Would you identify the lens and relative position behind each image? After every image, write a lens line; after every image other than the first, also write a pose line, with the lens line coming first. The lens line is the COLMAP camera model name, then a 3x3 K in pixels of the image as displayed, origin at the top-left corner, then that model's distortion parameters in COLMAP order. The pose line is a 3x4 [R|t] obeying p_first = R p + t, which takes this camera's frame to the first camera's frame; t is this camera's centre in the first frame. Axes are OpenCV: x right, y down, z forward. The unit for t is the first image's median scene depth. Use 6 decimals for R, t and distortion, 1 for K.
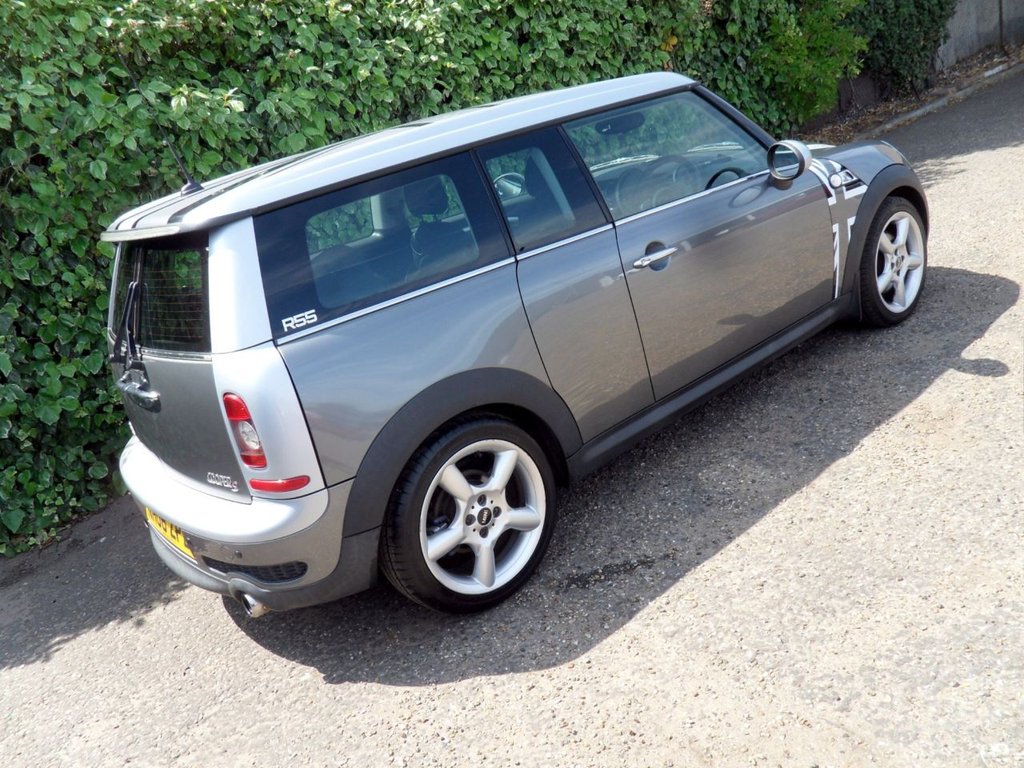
lens RADIAL K [[852.4, 0, 508.0], [0, 852.4, 391.5], [0, 0, 1]] dist [0.007616, -0.065168]
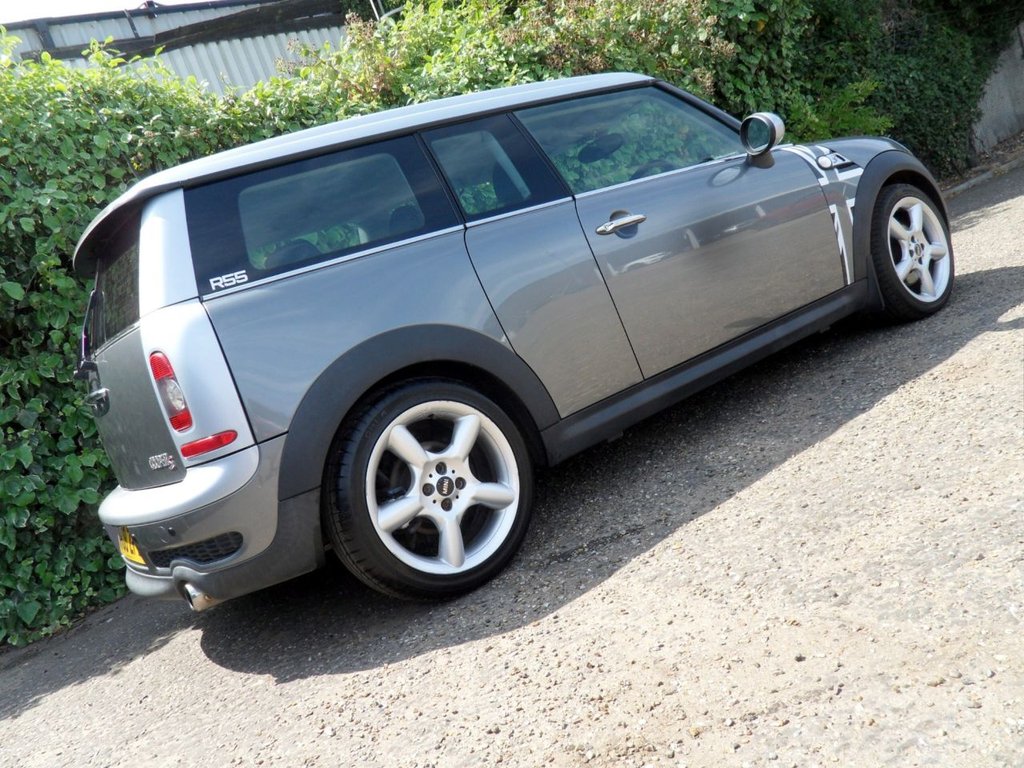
lens RADIAL K [[852.4, 0, 508.0], [0, 852.4, 391.5], [0, 0, 1]] dist [0.007616, -0.065168]
pose [[0.989029, -0.105498, -0.103404, 0.141469], [0.081496, 0.973491, -0.213715, 0.244825], [0.123209, 0.202944, 0.971408, 0.104603]]
